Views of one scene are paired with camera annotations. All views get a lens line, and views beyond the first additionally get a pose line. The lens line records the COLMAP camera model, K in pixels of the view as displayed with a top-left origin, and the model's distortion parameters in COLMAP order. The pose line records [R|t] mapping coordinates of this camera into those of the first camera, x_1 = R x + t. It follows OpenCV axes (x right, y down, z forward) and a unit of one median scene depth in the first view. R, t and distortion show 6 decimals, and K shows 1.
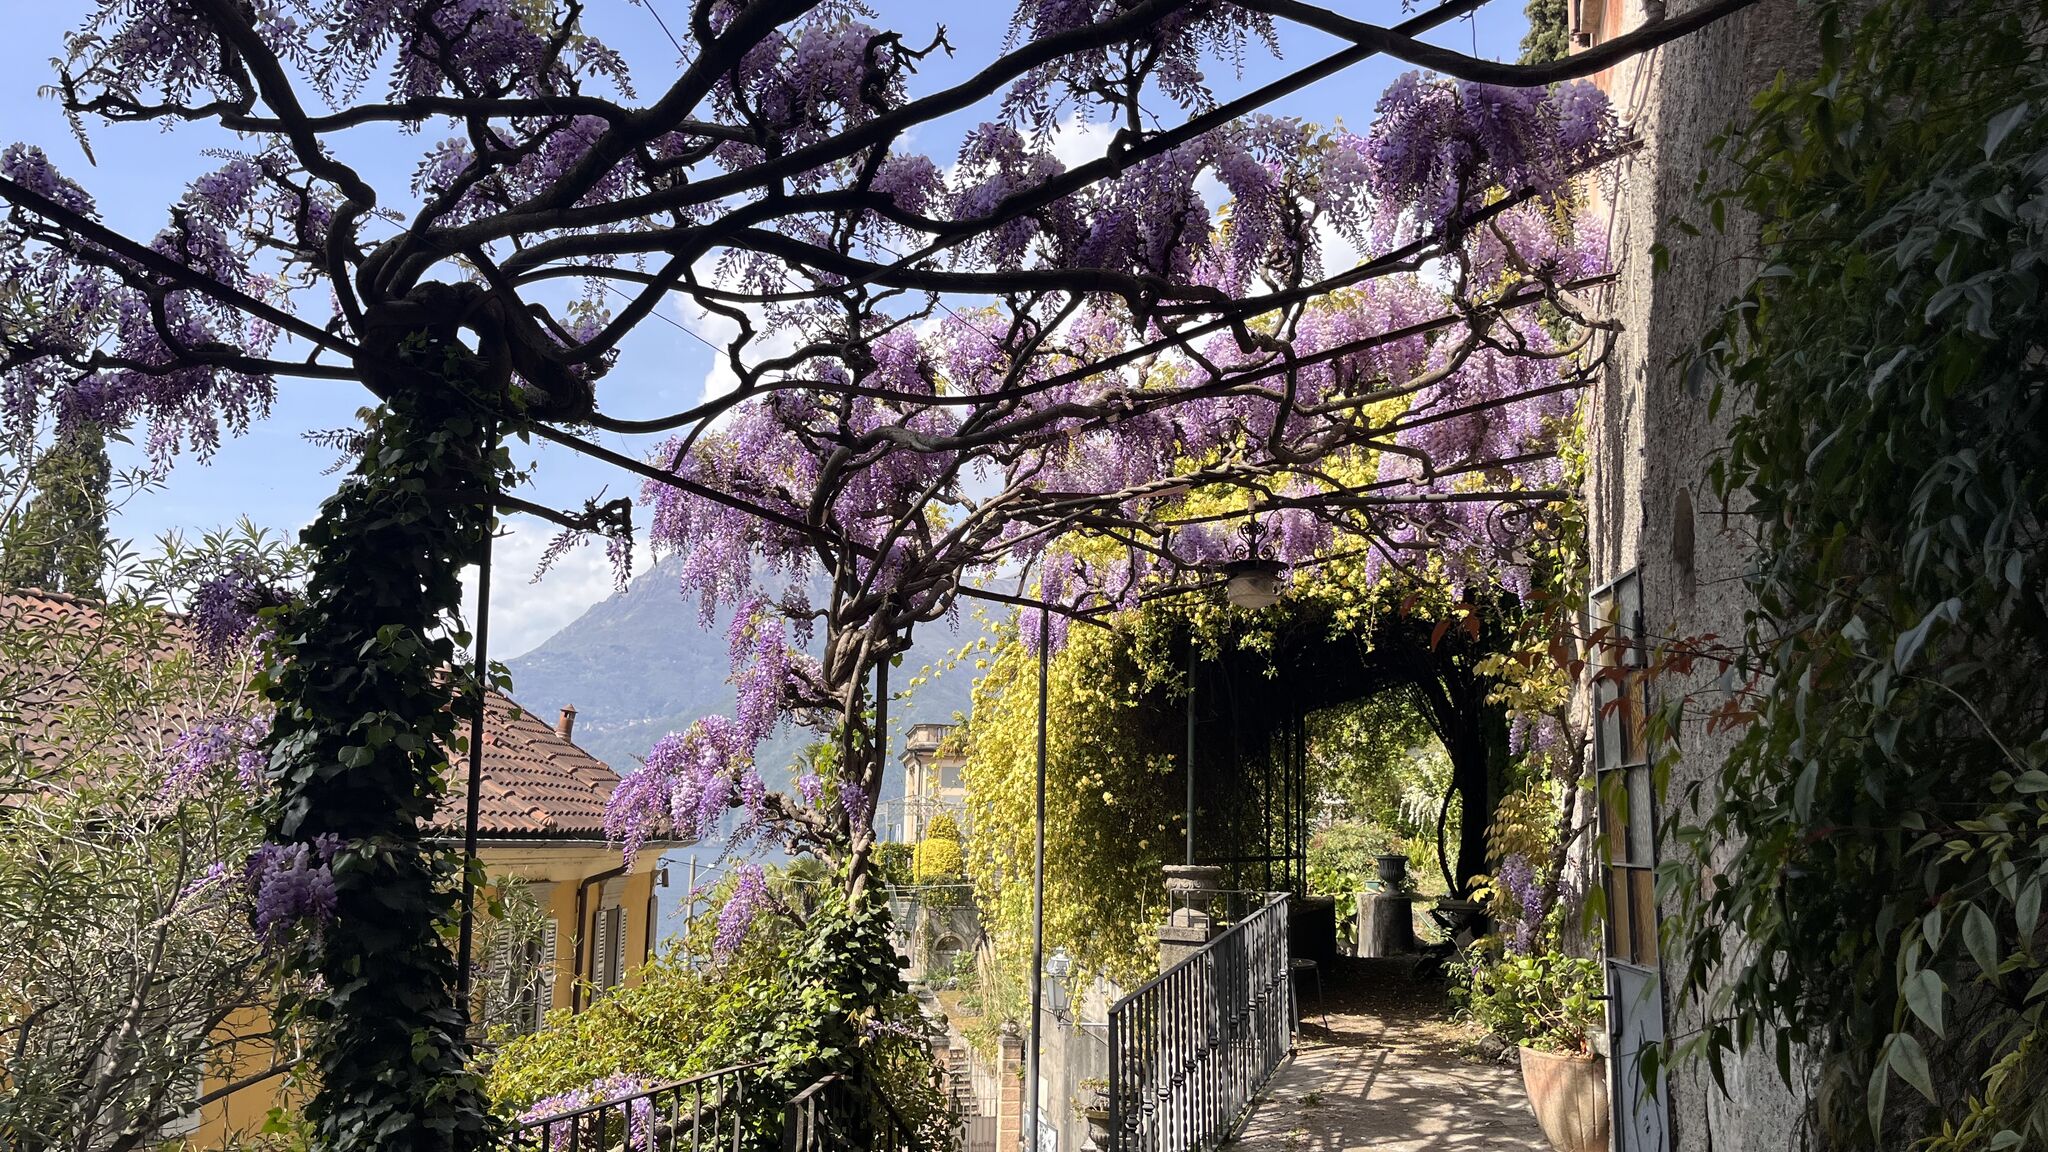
lens RADIAL K [[1547.2, 0, 1021.9], [0, 1547.2, 583.2], [0, 0, 1]] dist [0.024580, -0.012799]
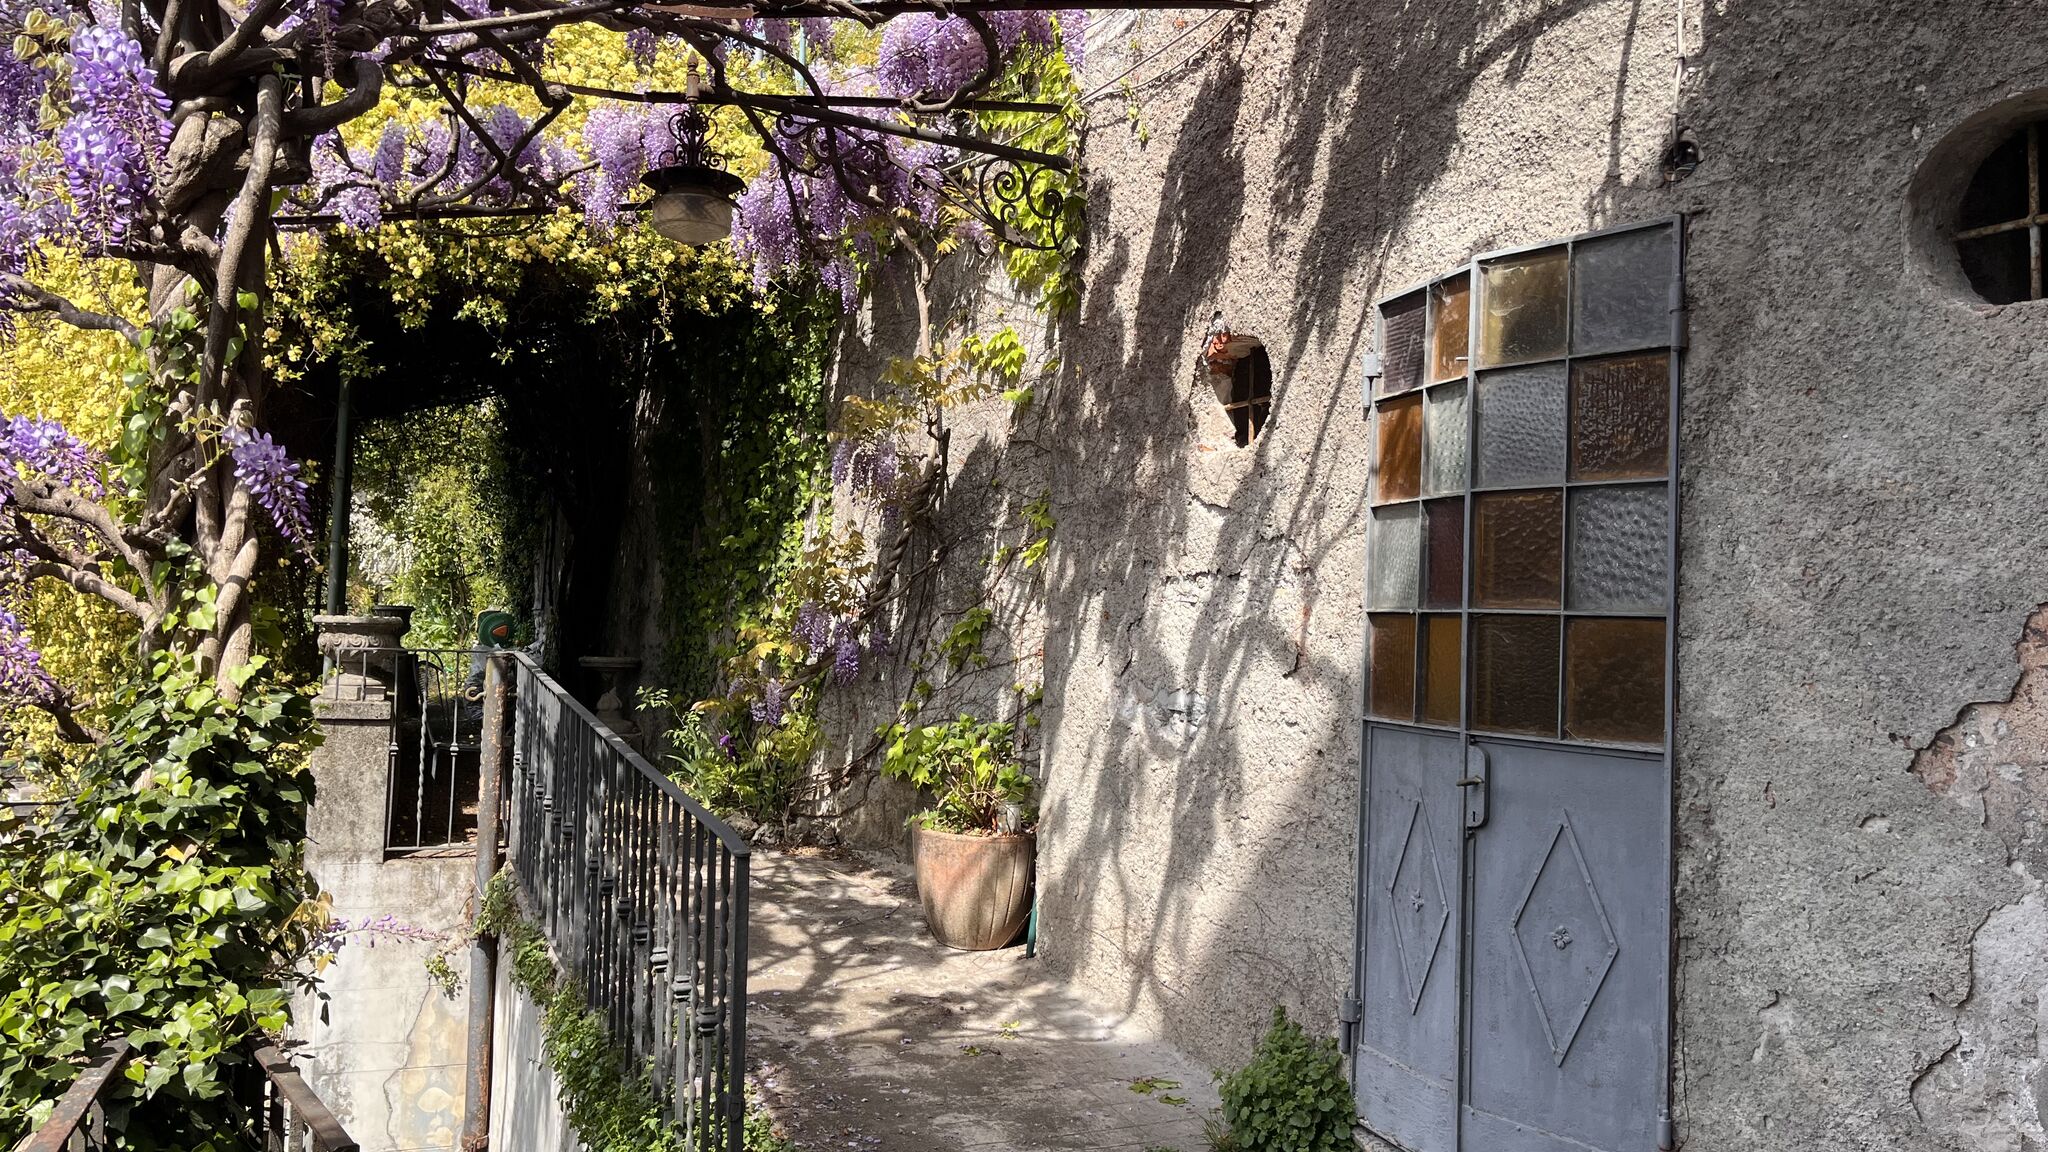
lens RADIAL K [[1547.2, 0, 1024.3], [0, 1547.2, 567.7], [0, 0, 1]] dist [0.024580, -0.012799]
pose [[0.740901, 0.025427, 0.671133, -0.200796], [-0.122624, 0.987607, 0.097954, 0.074602], [-0.660325, -0.154871, 0.734837, 0.388447]]
